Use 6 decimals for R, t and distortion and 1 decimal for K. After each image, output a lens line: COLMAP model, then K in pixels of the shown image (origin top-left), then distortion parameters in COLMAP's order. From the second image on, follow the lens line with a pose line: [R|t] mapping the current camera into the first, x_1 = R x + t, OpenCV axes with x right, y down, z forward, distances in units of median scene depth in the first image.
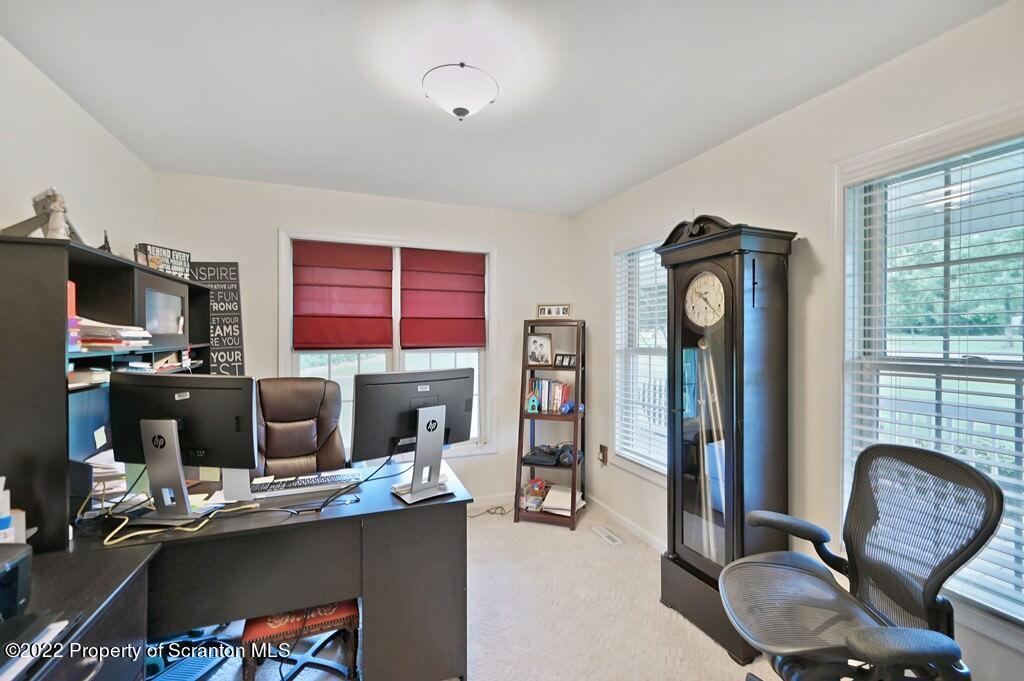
lens RADIAL K [[445.7, 0, 514.6], [0, 445.7, 339.6], [0, 0, 1]] dist [0.001949, 0.000793]
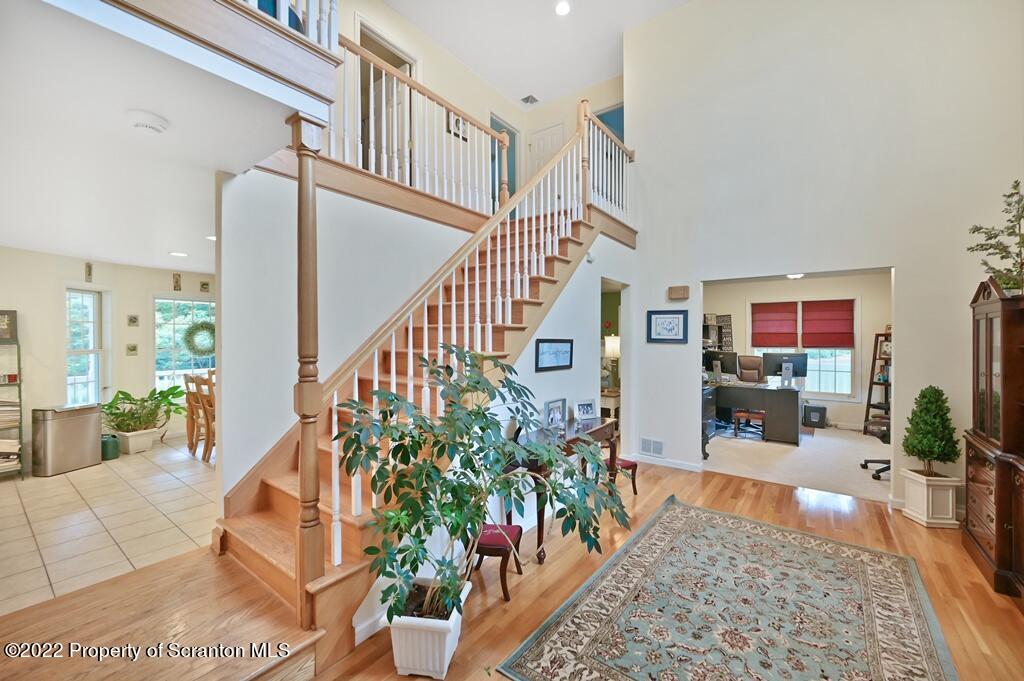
lens RADIAL K [[408.9, 0, 514.4], [0, 408.9, 338.4], [0, 0, 1]] dist [-0.001631, 0.000209]
pose [[0.523013, 0.002360, -0.852321, 1.364600], [-0.005972, 0.999982, -0.000896, -0.024708], [0.852304, 0.005559, 0.523018, -2.392279]]
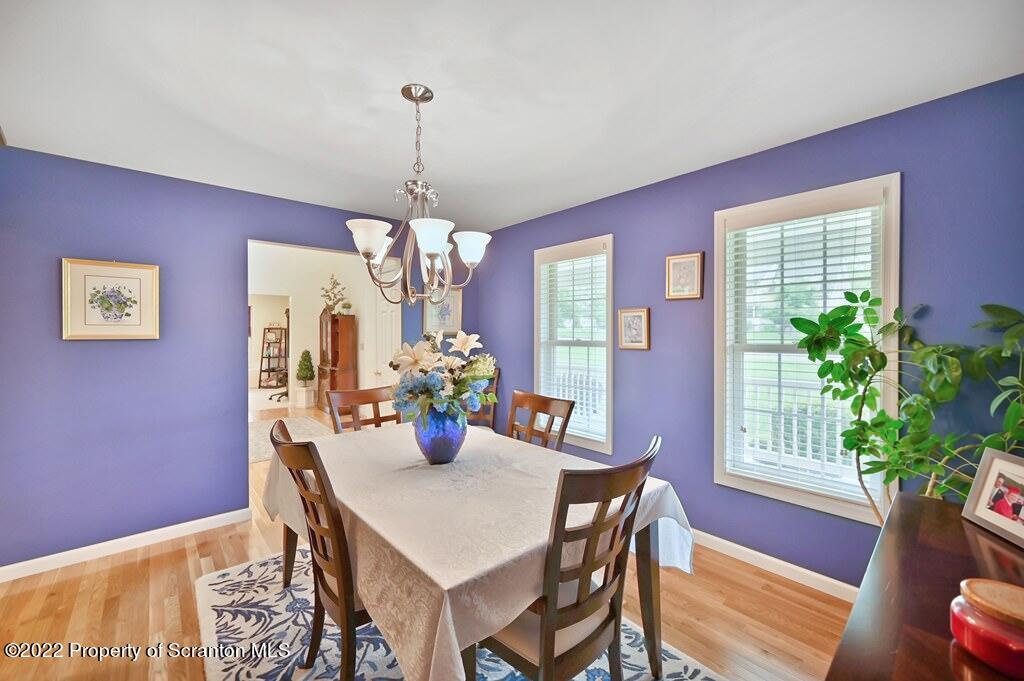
lens RADIAL K [[408.9, 0, 510.2], [0, 408.9, 333.8], [0, 0, 1]] dist [-0.001631, 0.000209]
pose [[0.943777, -0.000186, 0.330583, 1.387716], [0.002238, 0.999981, -0.005826, 0.038275], [-0.330576, 0.006239, 0.943759, -4.516514]]
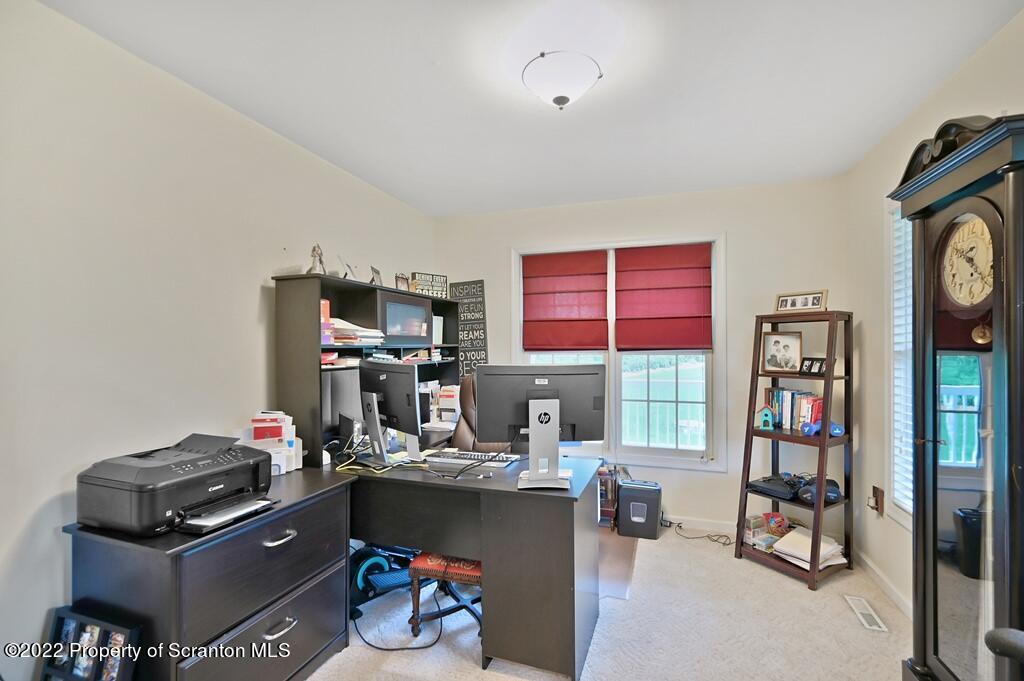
lens RADIAL K [[445.7, 0, 513.5], [0, 445.7, 351.4], [0, 0, 1]] dist [0.001949, 0.000793]
pose [[0.763673, 0.002367, -0.645599, 0.406428], [0.000681, 0.999990, 0.004471, 0.034405], [0.645603, -0.003854, 0.763664, 0.169422]]
